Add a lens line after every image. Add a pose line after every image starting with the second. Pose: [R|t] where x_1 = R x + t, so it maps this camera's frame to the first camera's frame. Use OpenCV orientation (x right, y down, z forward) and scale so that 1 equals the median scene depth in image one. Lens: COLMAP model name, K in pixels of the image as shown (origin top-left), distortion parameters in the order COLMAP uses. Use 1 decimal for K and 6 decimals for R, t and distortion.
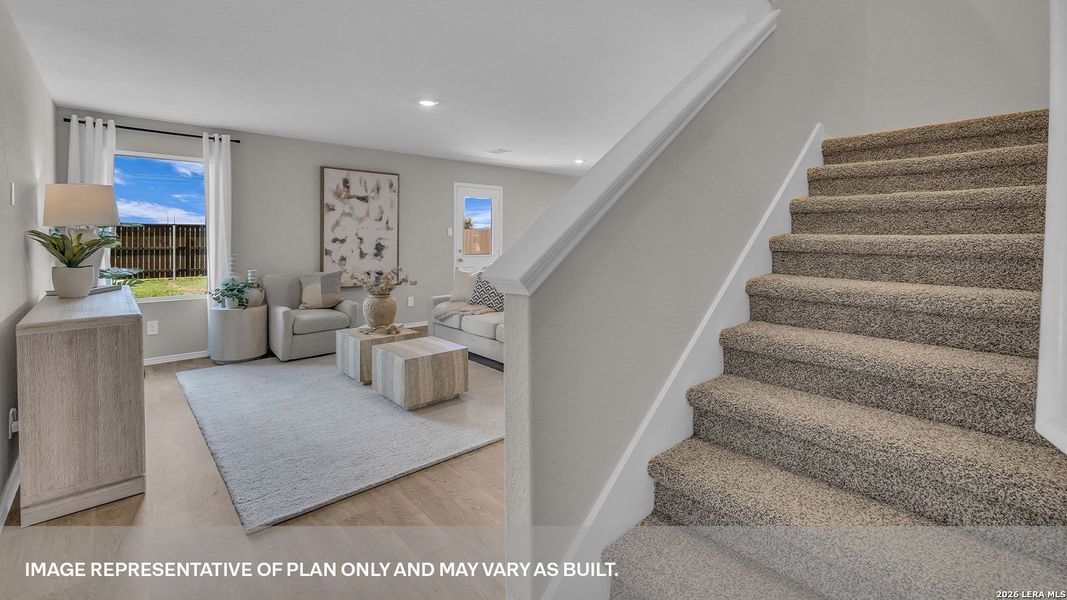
lens RADIAL K [[467.1, 0, 537.6], [0, 467.1, 244.8], [0, 0, 1]] dist [0.000532, 0.000197]
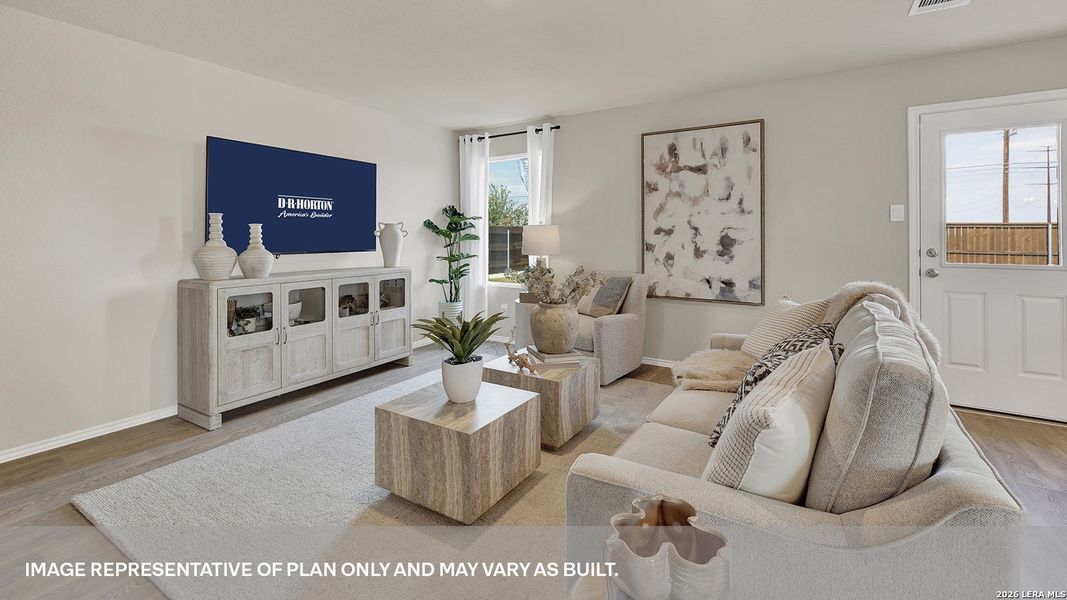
lens RADIAL K [[468.5, 0, 534.7], [0, 468.5, 233.4], [0, 0, 1]] dist [0.001499, 0.000386]
pose [[0.245388, -0.017385, -0.969269, 0.222642], [-0.020343, 0.999527, -0.023078, 0.014254], [0.969212, 0.025381, 0.244918, 0.612505]]
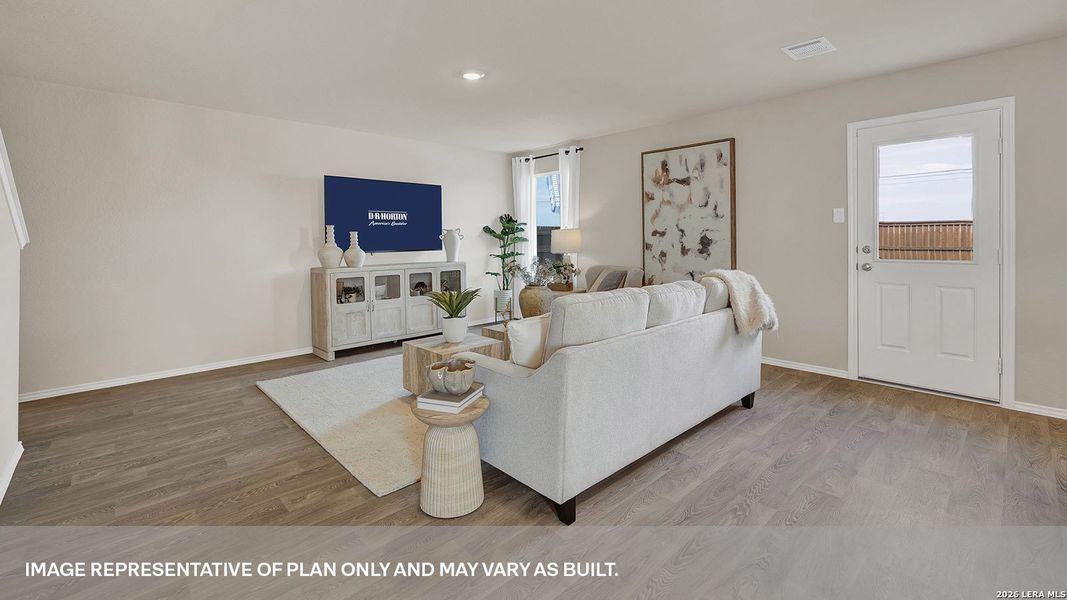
lens RADIAL K [[467.1, 0, 537.6], [0, 467.1, 244.8], [0, 0, 1]] dist [0.000532, 0.000197]
pose [[-0.000534, 0.001117, -0.999999, 0.437734], [-0.014848, 0.999889, 0.001125, 0.014336], [0.999890, 0.014848, -0.000518, 0.754177]]
